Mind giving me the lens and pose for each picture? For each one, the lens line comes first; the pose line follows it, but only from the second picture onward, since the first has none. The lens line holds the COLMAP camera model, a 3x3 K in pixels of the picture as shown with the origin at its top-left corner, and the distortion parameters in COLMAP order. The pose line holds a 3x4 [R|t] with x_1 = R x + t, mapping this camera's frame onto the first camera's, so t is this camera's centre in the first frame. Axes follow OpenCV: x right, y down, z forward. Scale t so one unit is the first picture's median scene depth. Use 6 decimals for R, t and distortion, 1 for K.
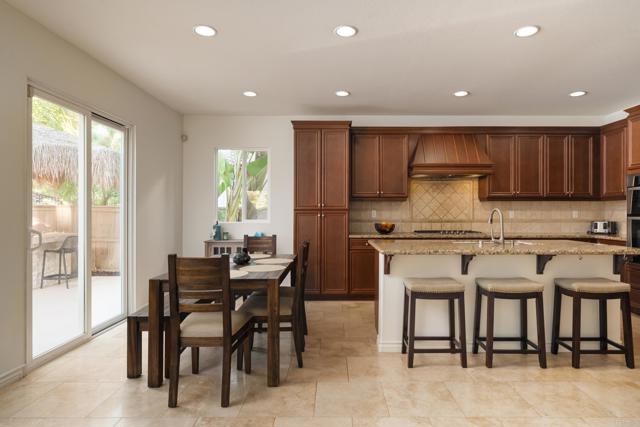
lens RADIAL K [[372.9, 0, 320.3], [0, 372.9, 207.9], [0, 0, 1]] dist [0.023701, 0.000025]
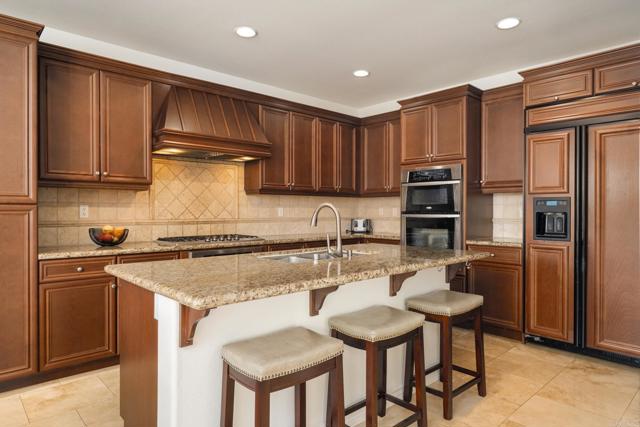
lens RADIAL K [[403.7, 0, 320.9], [0, 403.7, 209.2], [0, 0, 1]] dist [-0.002607, 0.000107]
pose [[0.711064, 0.002524, 0.703123, -0.033062], [-0.010926, 0.999912, 0.007459, 0.004381], [-0.703043, -0.012986, 0.711029, 0.344837]]
